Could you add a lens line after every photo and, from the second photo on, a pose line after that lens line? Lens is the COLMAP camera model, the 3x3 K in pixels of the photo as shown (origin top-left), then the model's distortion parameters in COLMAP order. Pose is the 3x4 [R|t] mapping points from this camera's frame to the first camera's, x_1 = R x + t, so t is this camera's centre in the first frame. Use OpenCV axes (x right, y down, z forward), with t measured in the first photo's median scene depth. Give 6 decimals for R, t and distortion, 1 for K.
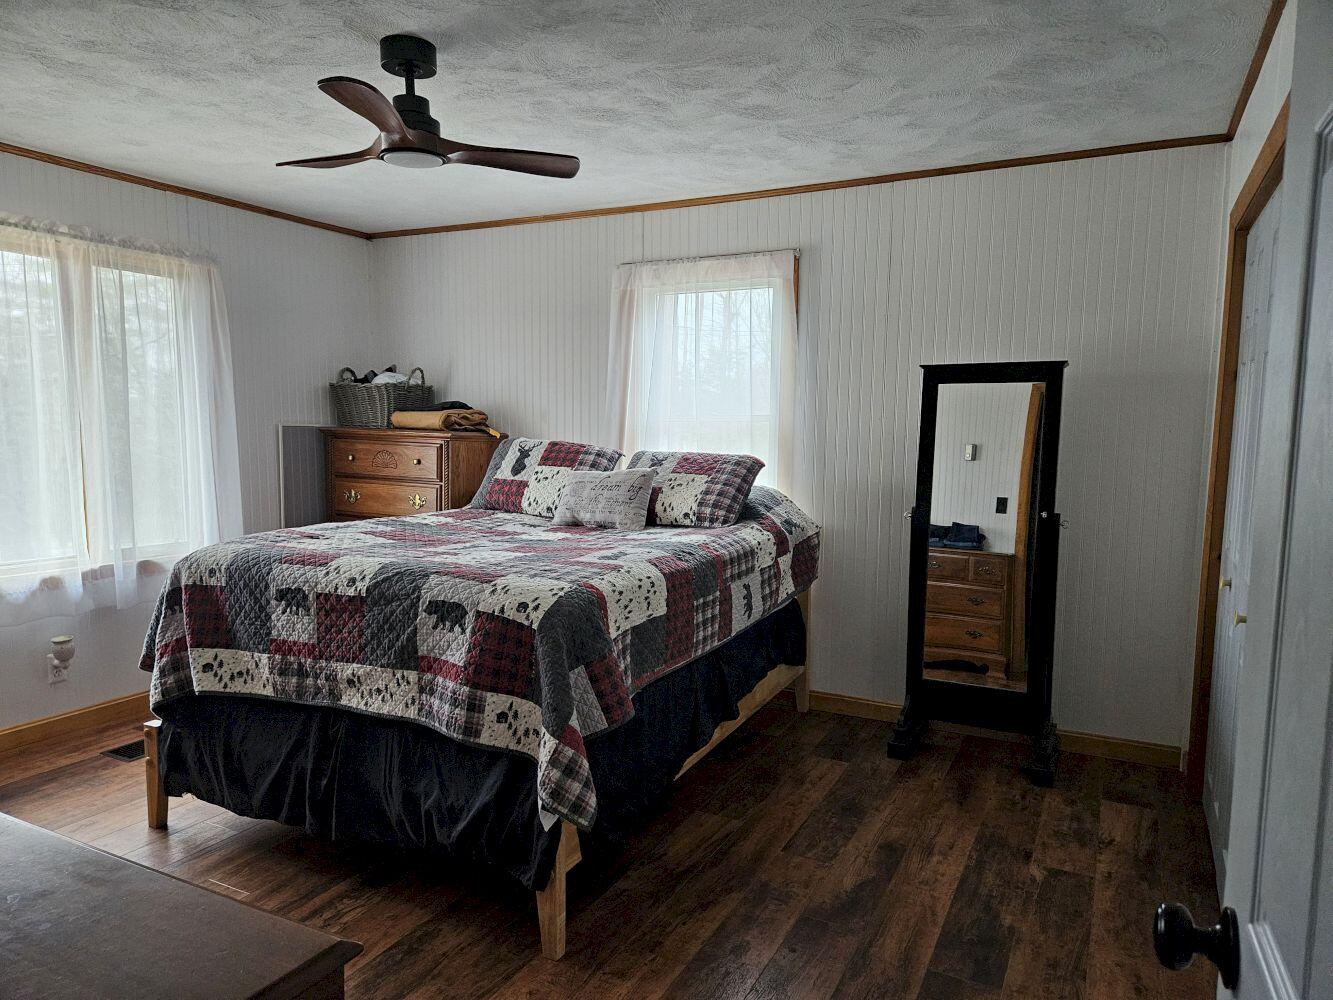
lens RADIAL K [[889.1, 0, 667.5], [0, 889.1, 504.3], [0, 0, 1]] dist [0.081221, -0.070356]
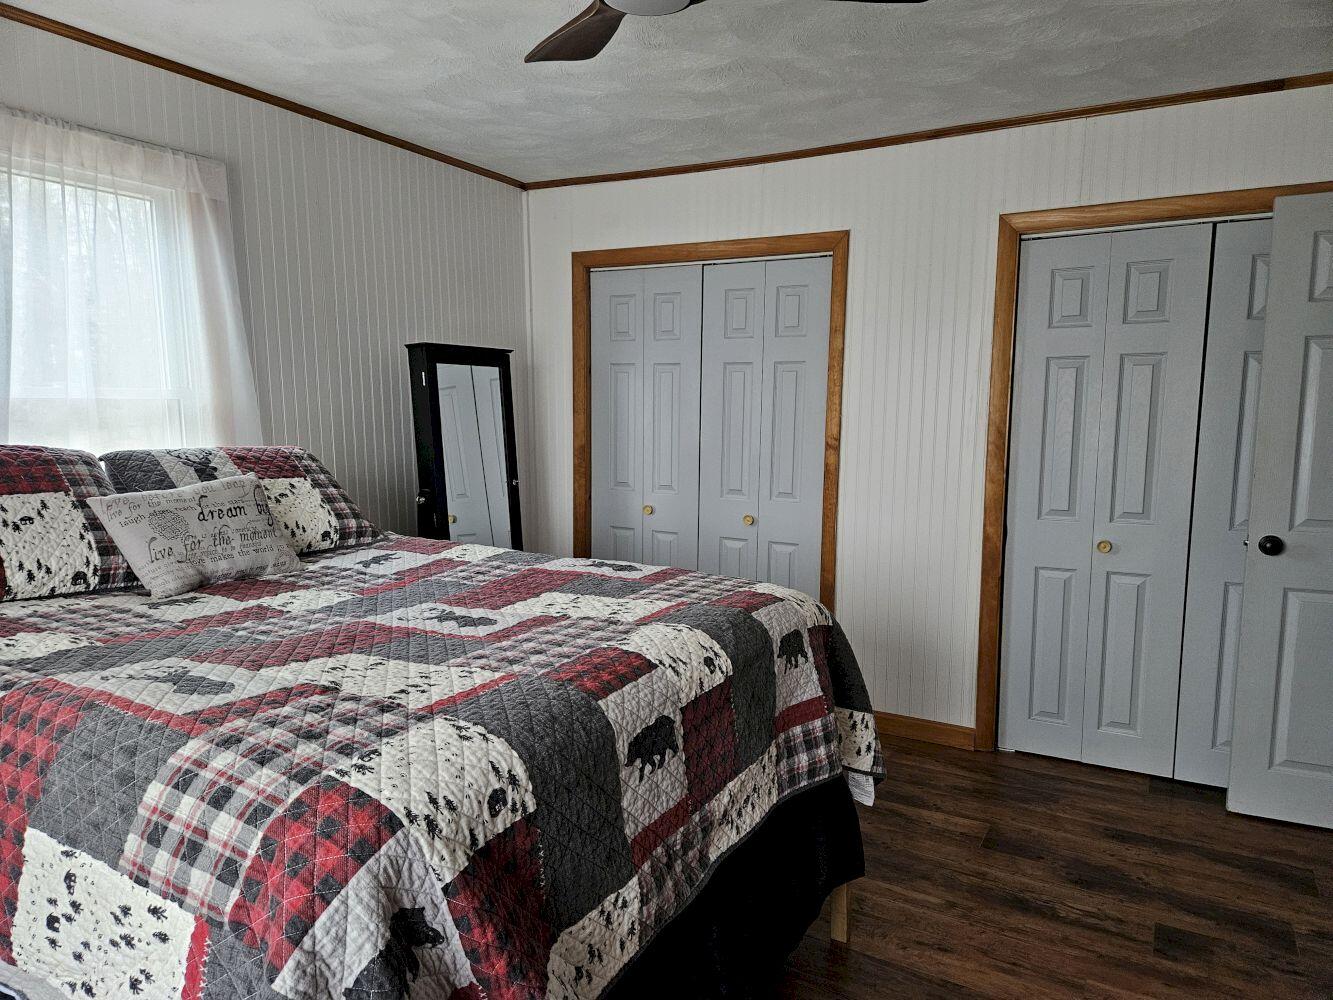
lens RADIAL K [[889.1, 0, 669.6], [0, 889.1, 507.4], [0, 0, 1]] dist [0.081221, -0.070356]
pose [[0.038709, -0.122815, 0.991674, -0.917816], [0.087562, 0.989018, 0.119068, -0.096103], [-0.995407, 0.082224, 0.049037, 0.940255]]
